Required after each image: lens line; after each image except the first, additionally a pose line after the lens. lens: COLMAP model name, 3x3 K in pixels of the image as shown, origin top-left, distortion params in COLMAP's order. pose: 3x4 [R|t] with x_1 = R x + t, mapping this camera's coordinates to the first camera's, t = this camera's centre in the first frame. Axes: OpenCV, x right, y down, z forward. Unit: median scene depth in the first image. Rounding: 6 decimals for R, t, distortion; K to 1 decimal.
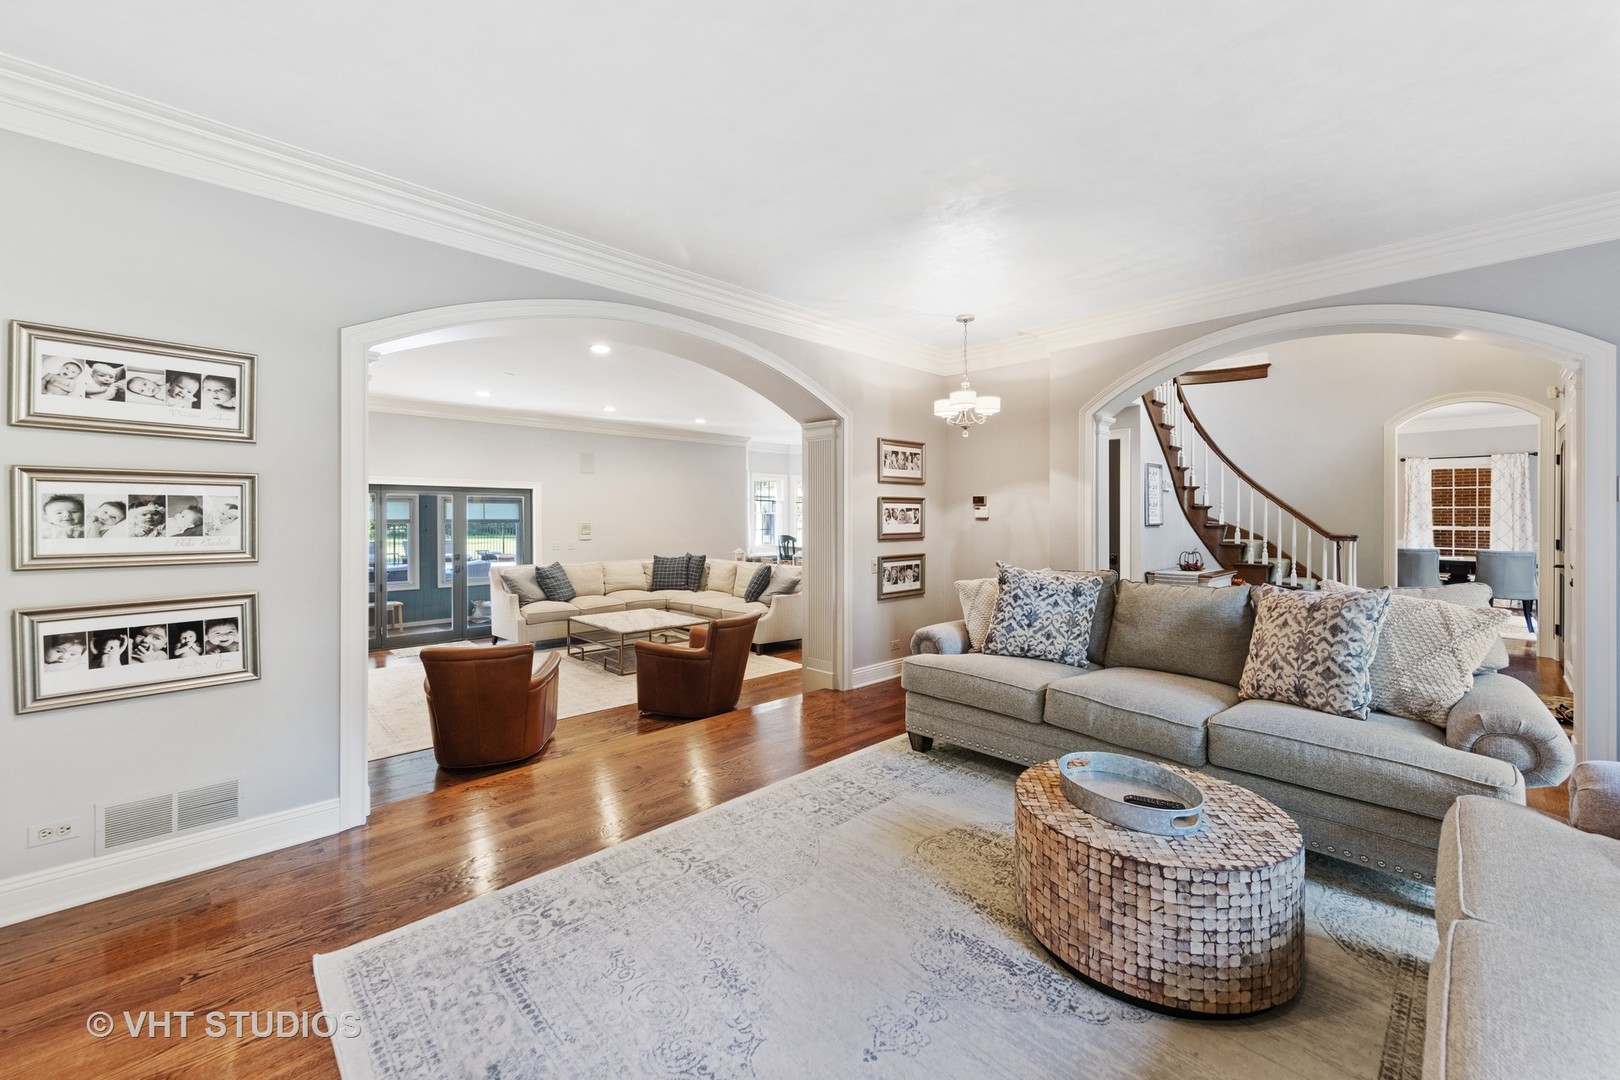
lens RADIAL K [[636.2, 0, 813.1], [0, 636.2, 517.1], [0, 0, 1]] dist [-0.000624, -0.000248]
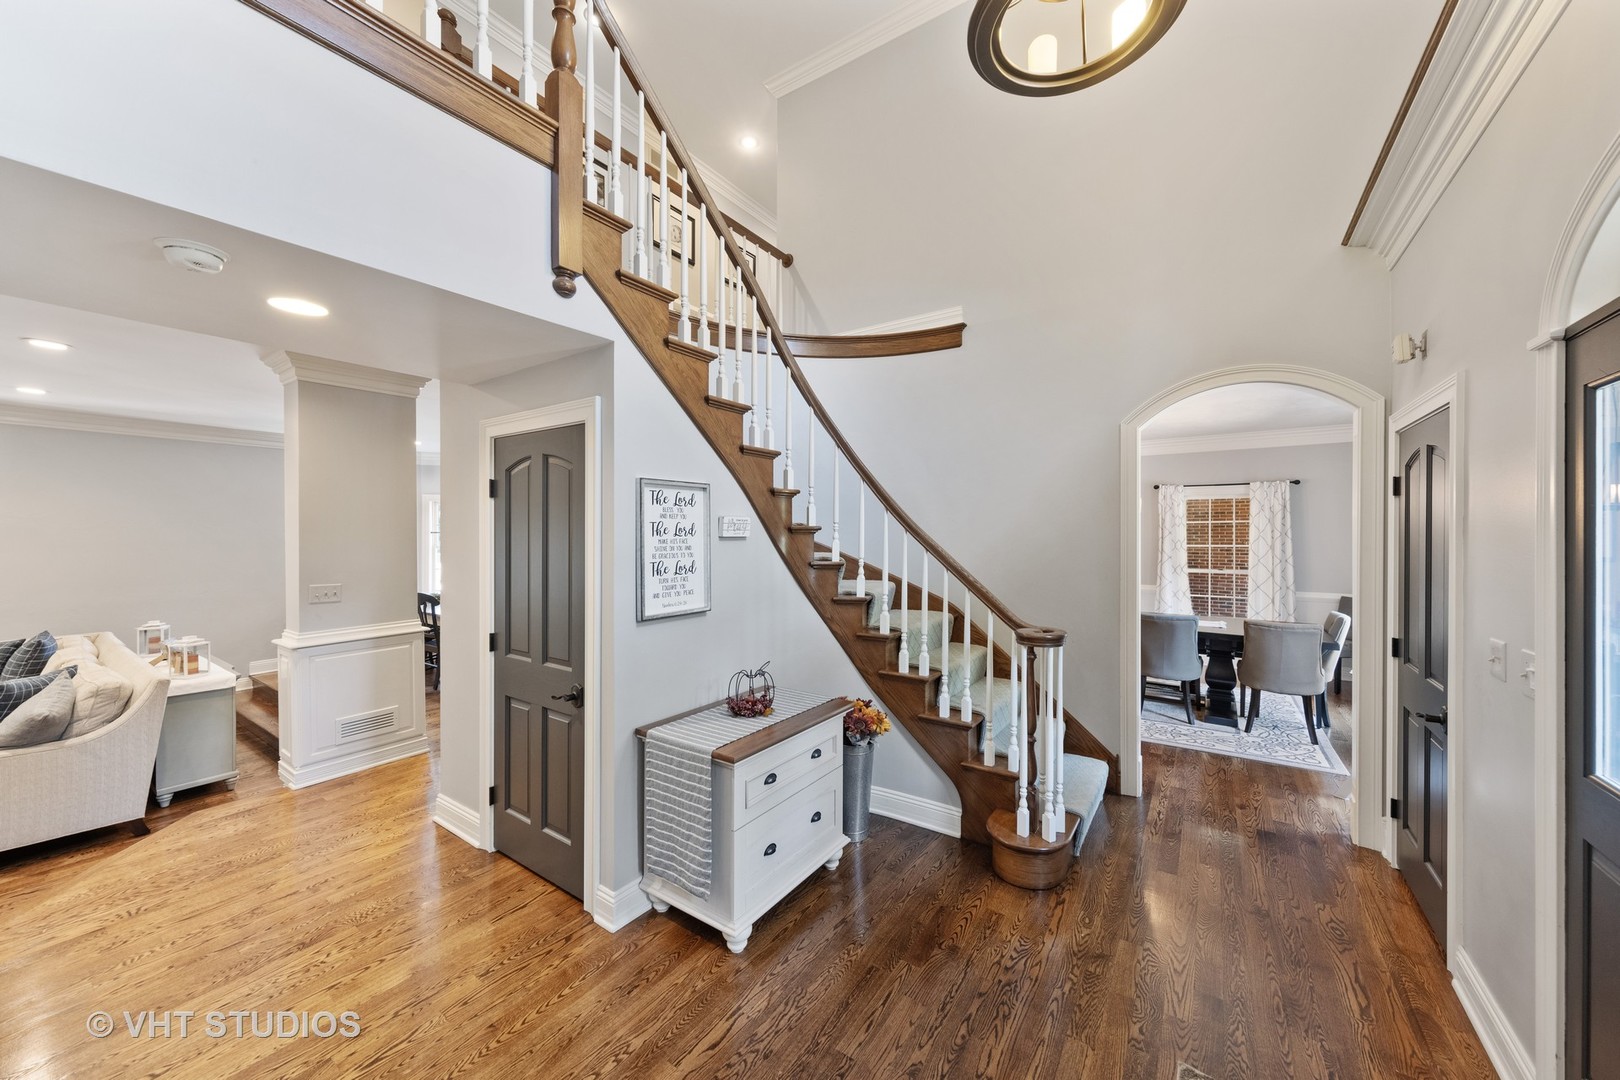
lens RADIAL K [[597.9, 0, 807.3], [0, 597.9, 535.4], [0, 0, 1]] dist [0.001485, 0.000033]
pose [[0.977997, -0.000135, 0.208617, 0.356477], [0.000328, 1.000000, -0.000891, -0.029802], [-0.208617, 0.000939, 0.977997, 0.371255]]
